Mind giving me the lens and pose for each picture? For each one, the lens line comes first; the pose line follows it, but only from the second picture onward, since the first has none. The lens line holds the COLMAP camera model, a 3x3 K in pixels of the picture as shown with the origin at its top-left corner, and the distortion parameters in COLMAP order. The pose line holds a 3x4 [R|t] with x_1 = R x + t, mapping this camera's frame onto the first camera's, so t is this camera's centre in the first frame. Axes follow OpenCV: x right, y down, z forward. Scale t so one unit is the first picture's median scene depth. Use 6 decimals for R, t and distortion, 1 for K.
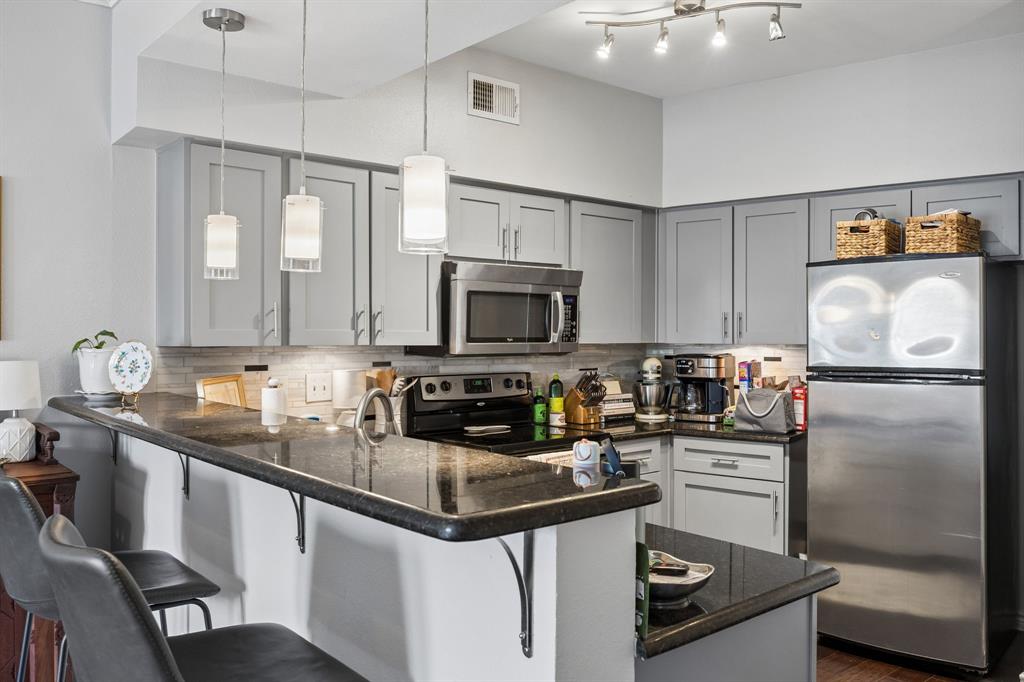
lens RADIAL K [[824.5, 0, 512.0], [0, 824.5, 341.0], [0, 0, 1]] dist [-0.010221, -0.003355]
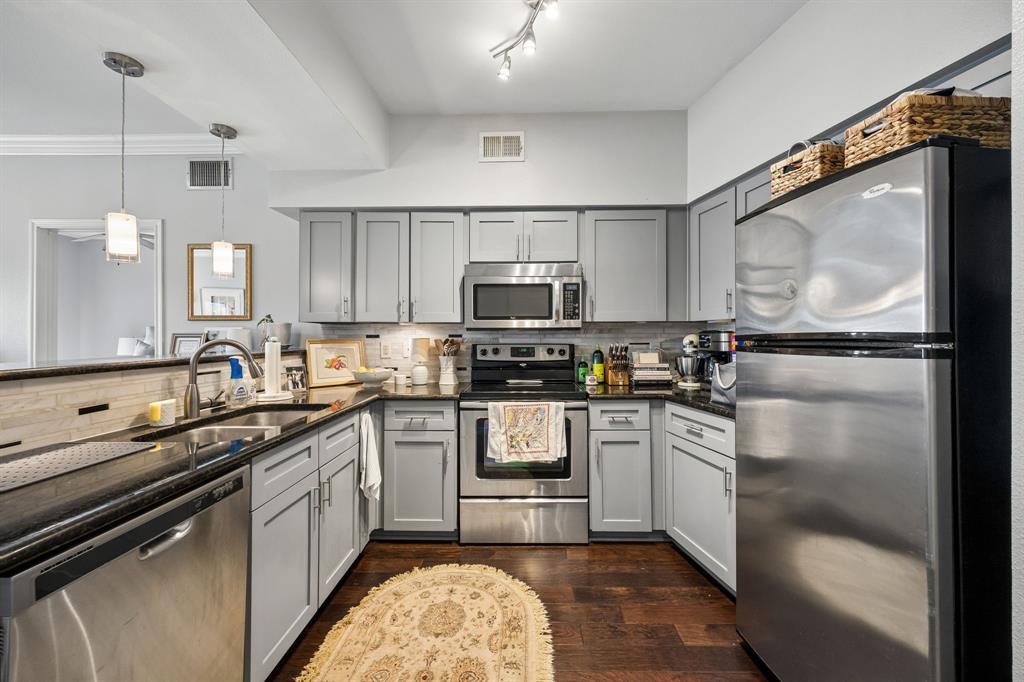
lens RADIAL K [[416.9, 0, 512.0], [0, 416.9, 341.0], [0, 0, 1]] dist [0.000516, 0.000122]
pose [[0.746020, 0.004779, -0.665906, 0.433787], [-0.002517, 0.999987, 0.004357, 0.032169], [0.665919, -0.001574, 0.746023, 0.446371]]
